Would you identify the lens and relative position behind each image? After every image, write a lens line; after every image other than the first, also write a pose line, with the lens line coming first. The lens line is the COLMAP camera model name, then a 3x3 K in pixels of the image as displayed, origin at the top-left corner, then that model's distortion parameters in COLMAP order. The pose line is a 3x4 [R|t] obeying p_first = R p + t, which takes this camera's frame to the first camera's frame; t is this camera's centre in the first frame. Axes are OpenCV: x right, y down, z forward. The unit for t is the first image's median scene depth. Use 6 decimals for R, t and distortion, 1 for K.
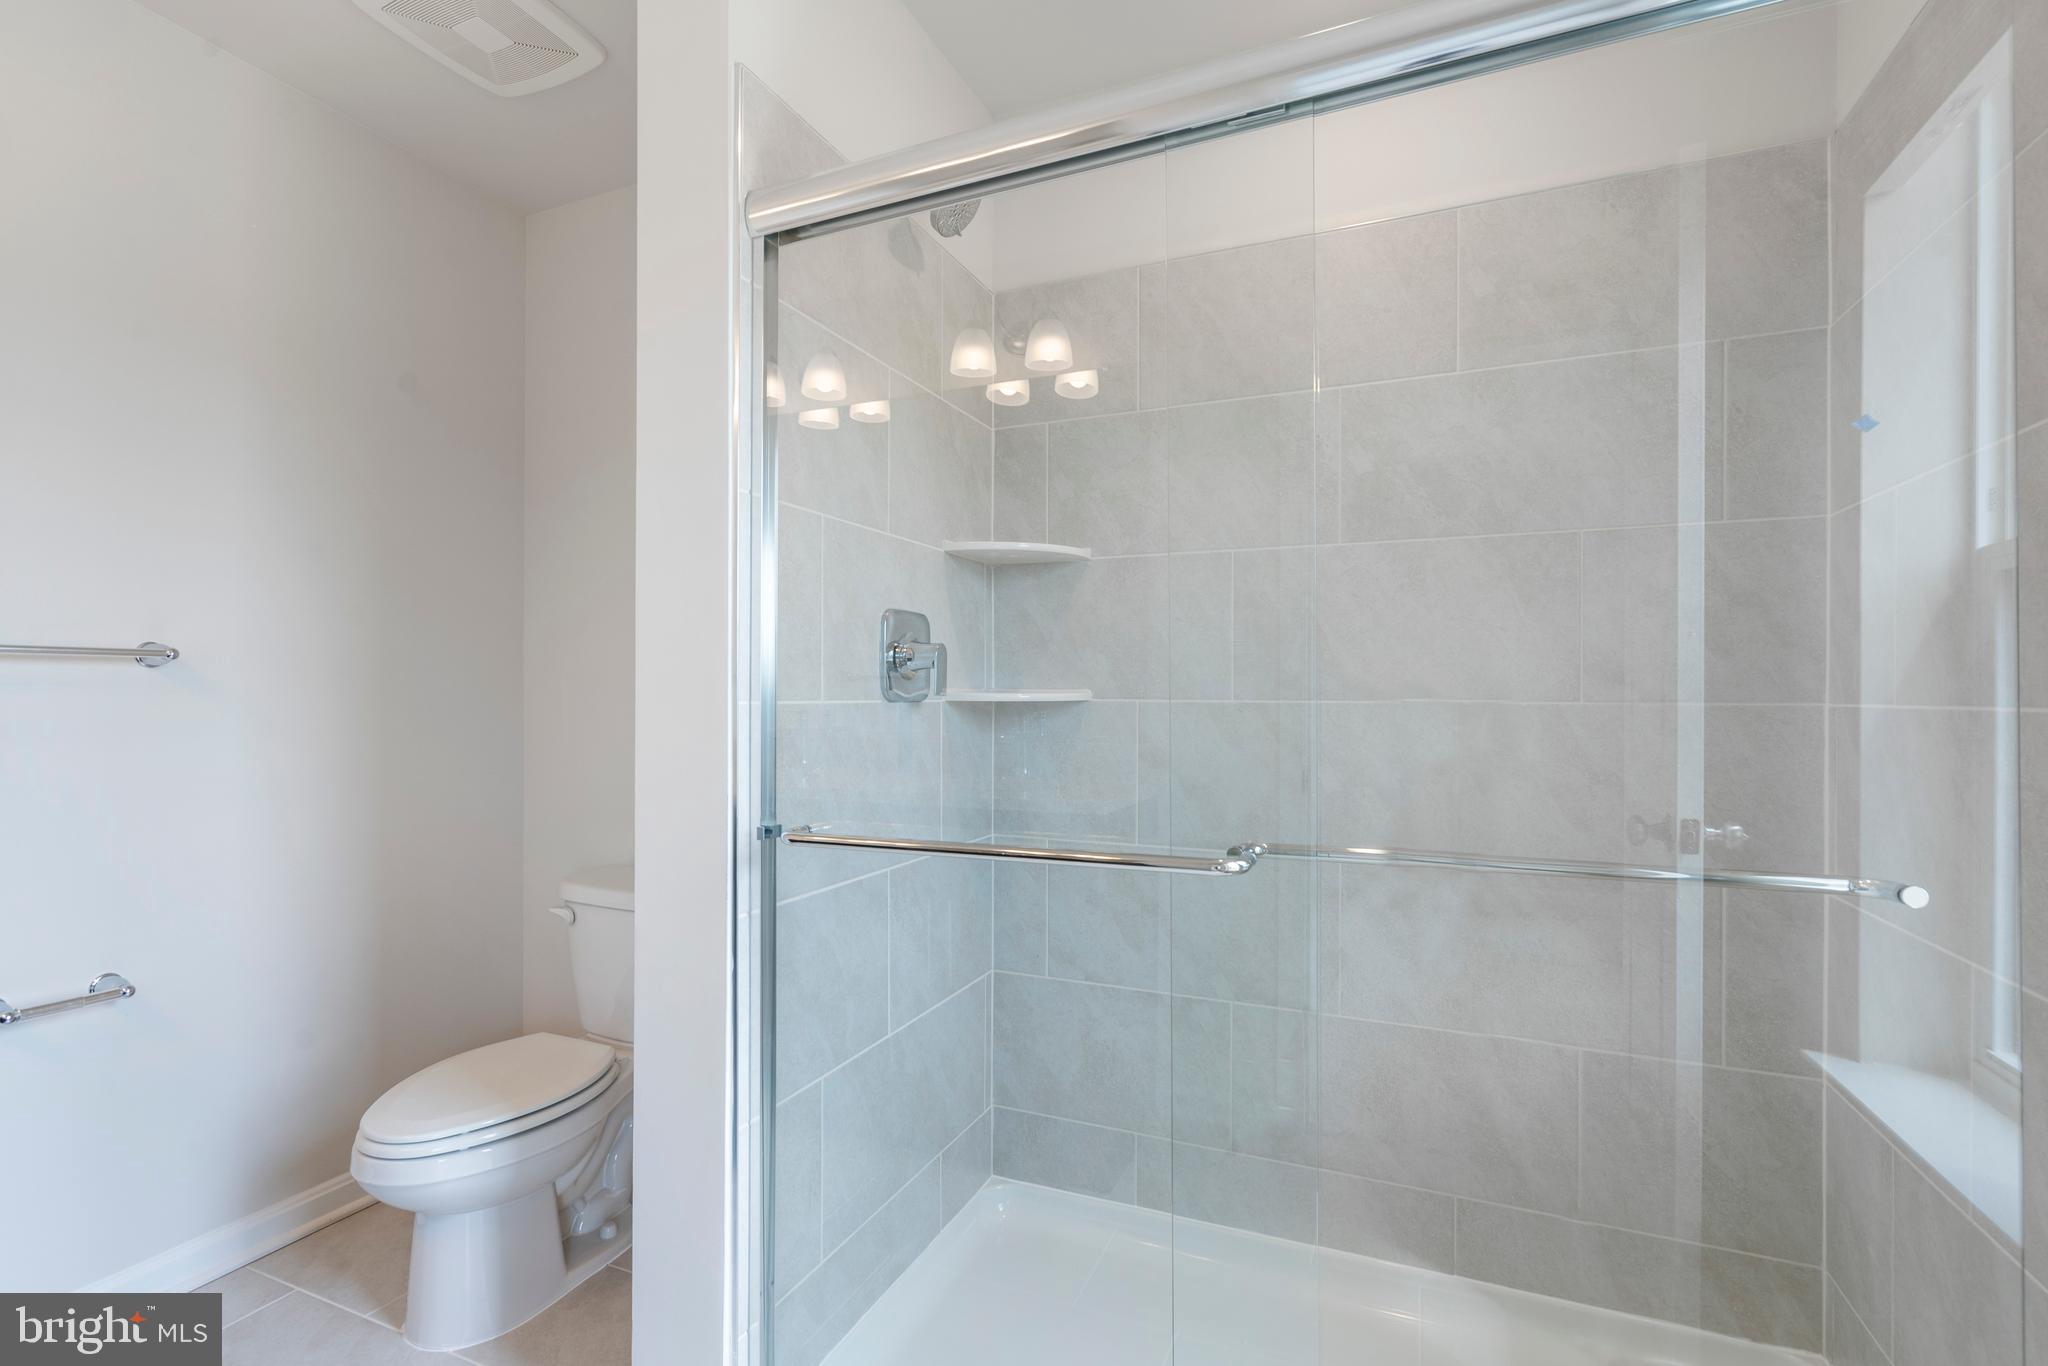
lens RADIAL K [[943.8, 0, 1025.8], [0, 943.8, 686.2], [0, 0, 1]] dist [-0.000088, 0.000217]
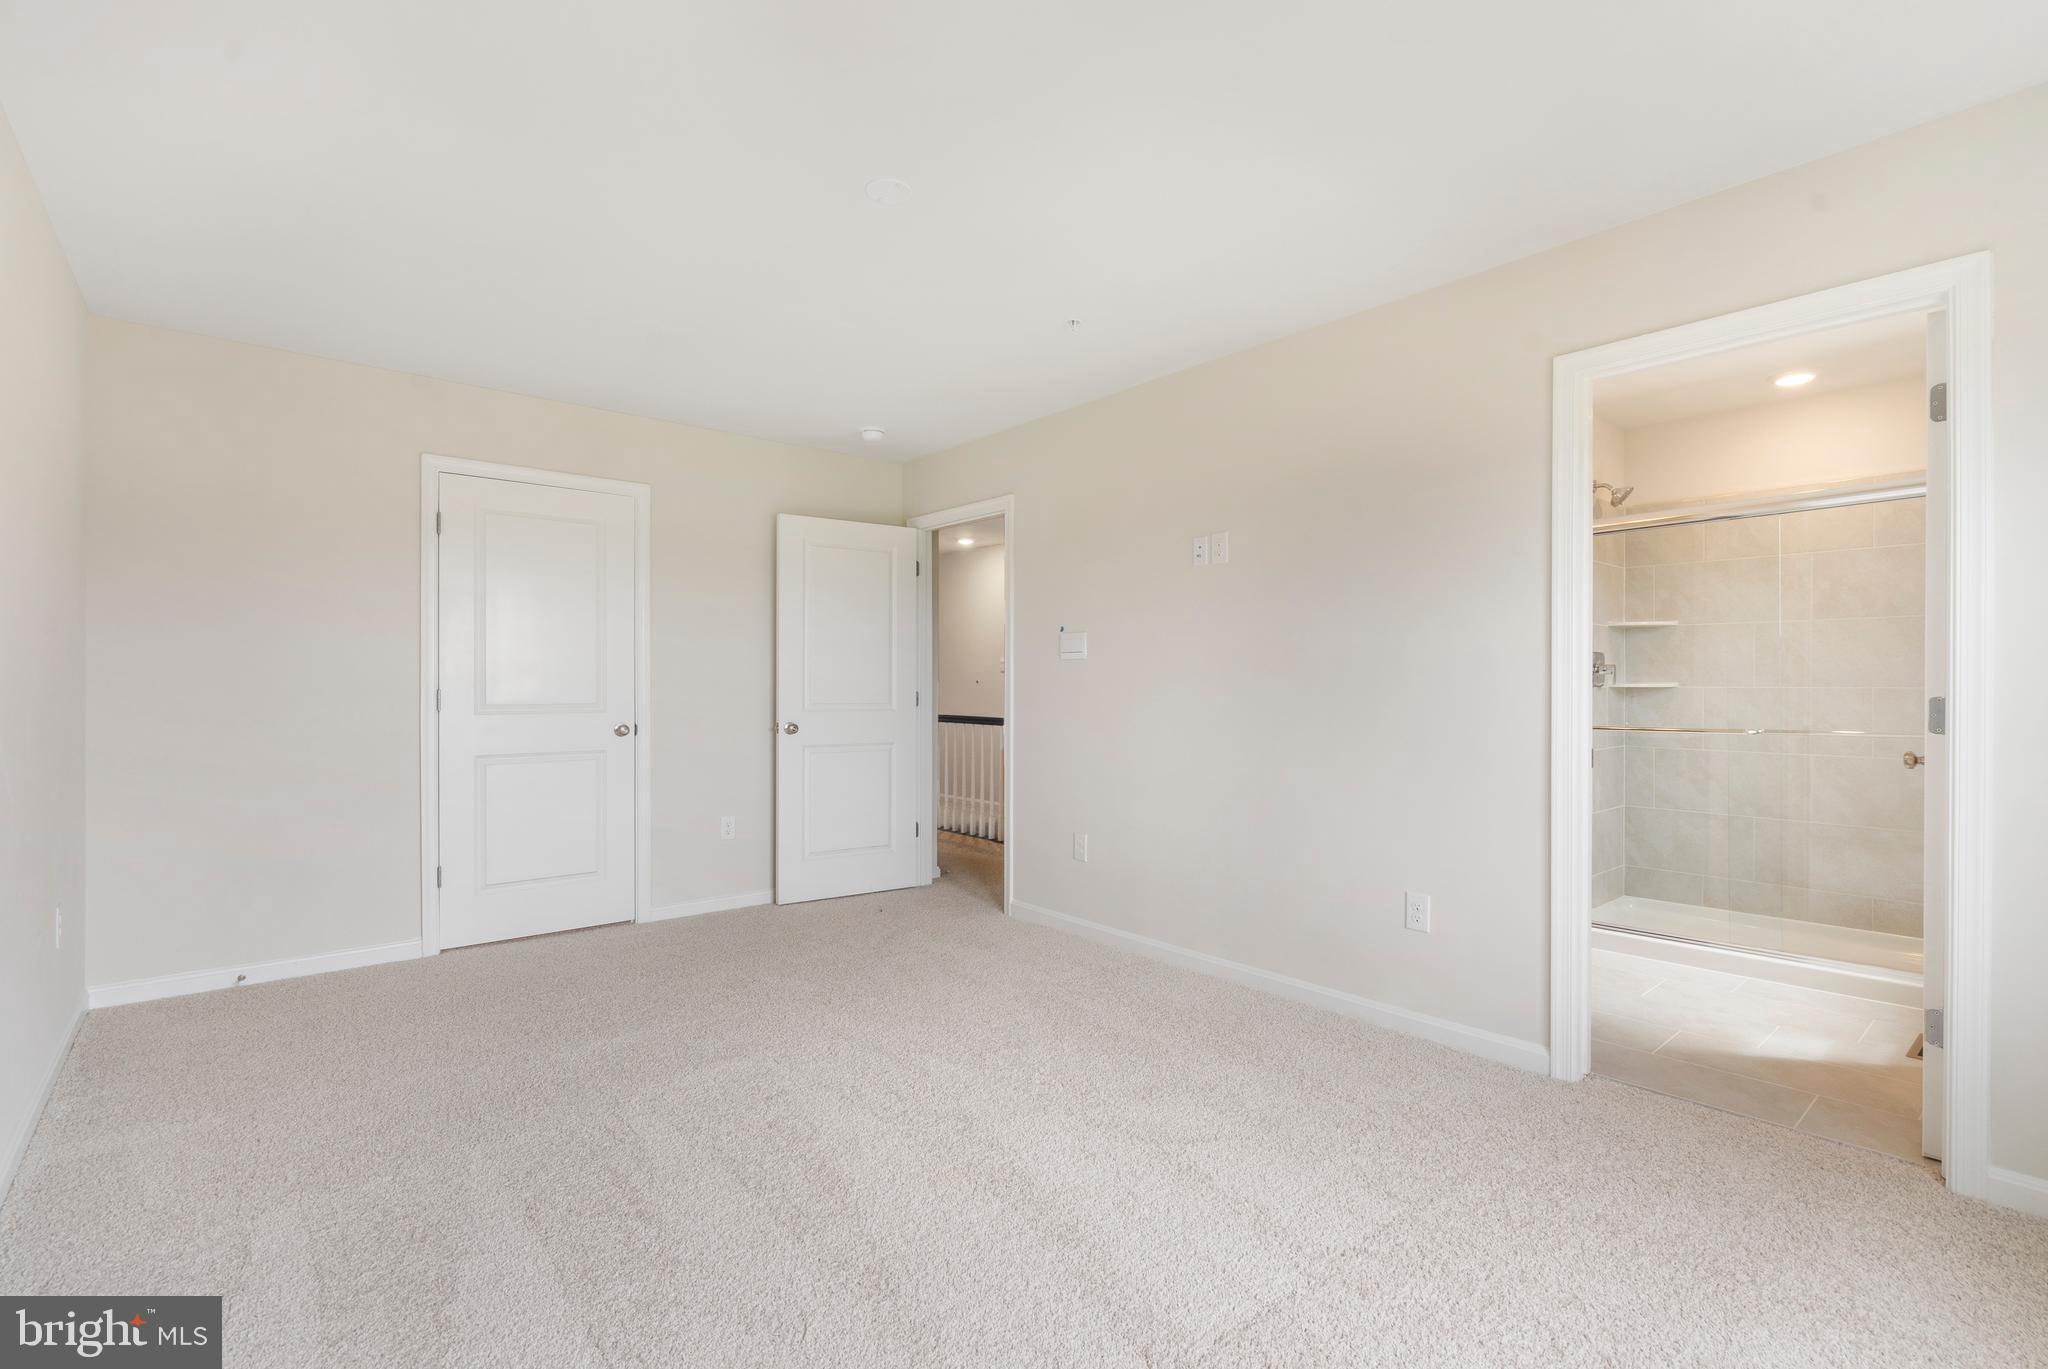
lens RADIAL K [[943.8, 0, 1004.7], [0, 943.8, 675.1], [0, 0, 1]] dist [-0.000088, 0.000217]
pose [[0.892520, 0.000294, -0.451008, -0.355666], [-0.008217, 0.999844, -0.015608, 0.035315], [0.450934, 0.017636, 0.892383, -1.783799]]
